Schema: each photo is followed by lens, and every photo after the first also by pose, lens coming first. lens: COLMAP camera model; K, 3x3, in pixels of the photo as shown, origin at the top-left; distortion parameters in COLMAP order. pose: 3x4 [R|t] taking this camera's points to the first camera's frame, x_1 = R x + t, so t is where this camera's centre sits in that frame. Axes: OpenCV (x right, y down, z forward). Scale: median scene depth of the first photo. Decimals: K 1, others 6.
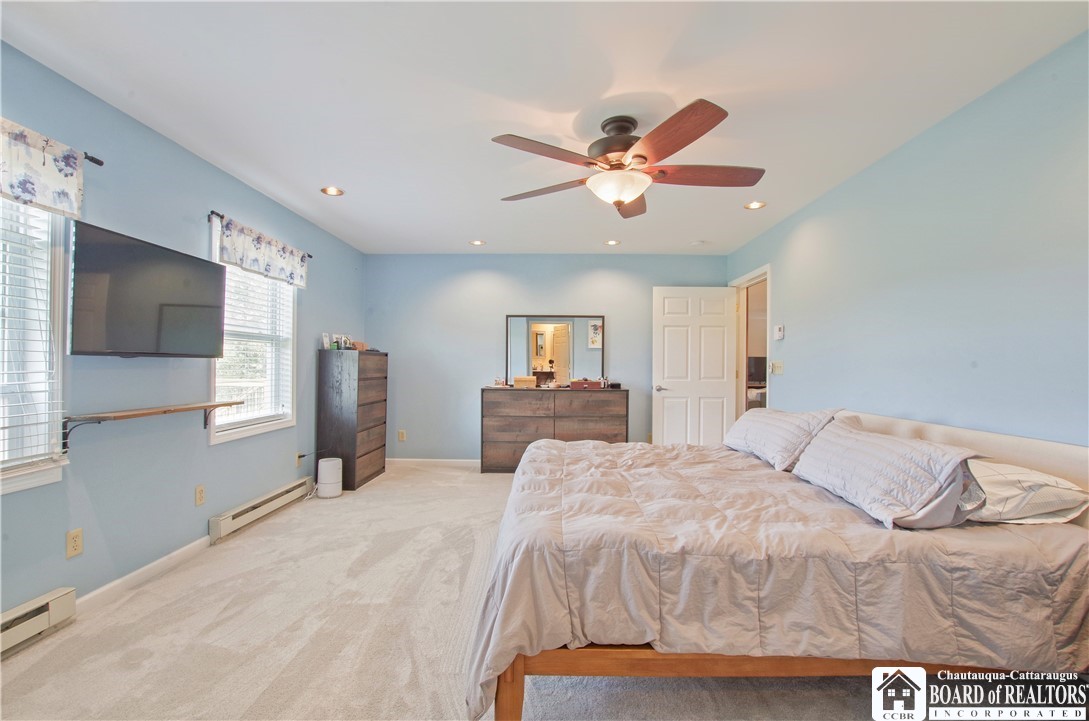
lens RADIAL K [[476.1, 0, 545.6], [0, 476.1, 362.1], [0, 0, 1]] dist [-0.031395, 0.003833]
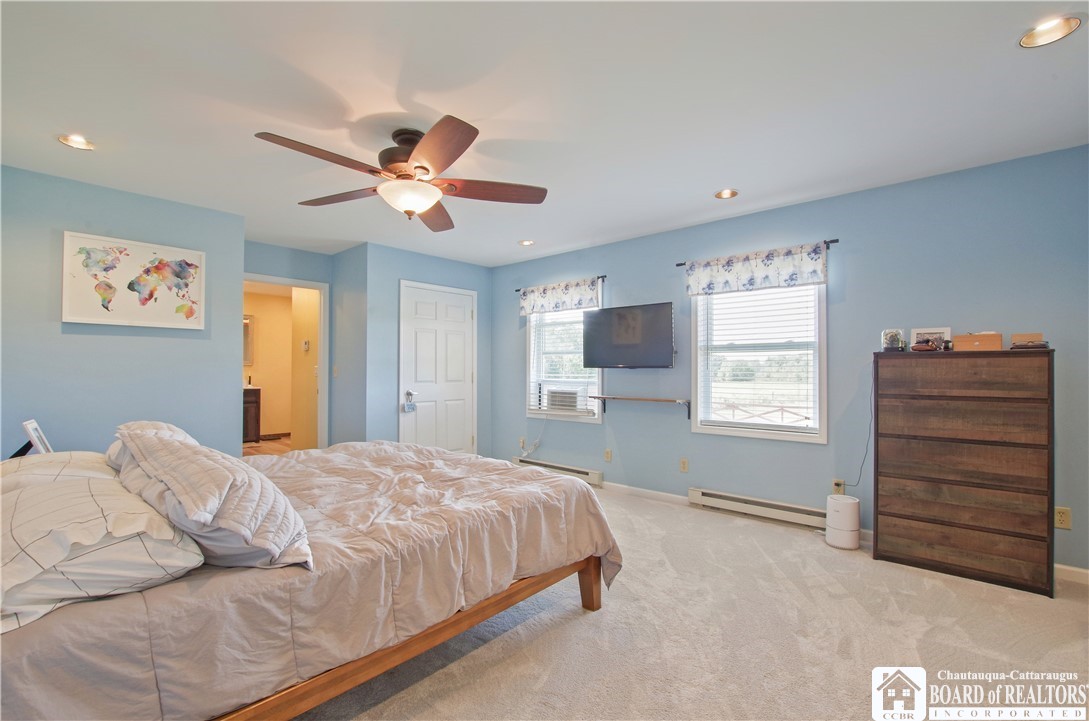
lens RADIAL K [[476.1, 0, 545.8], [0, 476.1, 362.6], [0, 0, 1]] dist [-0.031395, 0.003833]
pose [[-0.643041, -0.008425, -0.765785, 0.555158], [0.005574, 0.999862, -0.015680, -0.004839], [0.765811, -0.014351, -0.642905, 1.416289]]
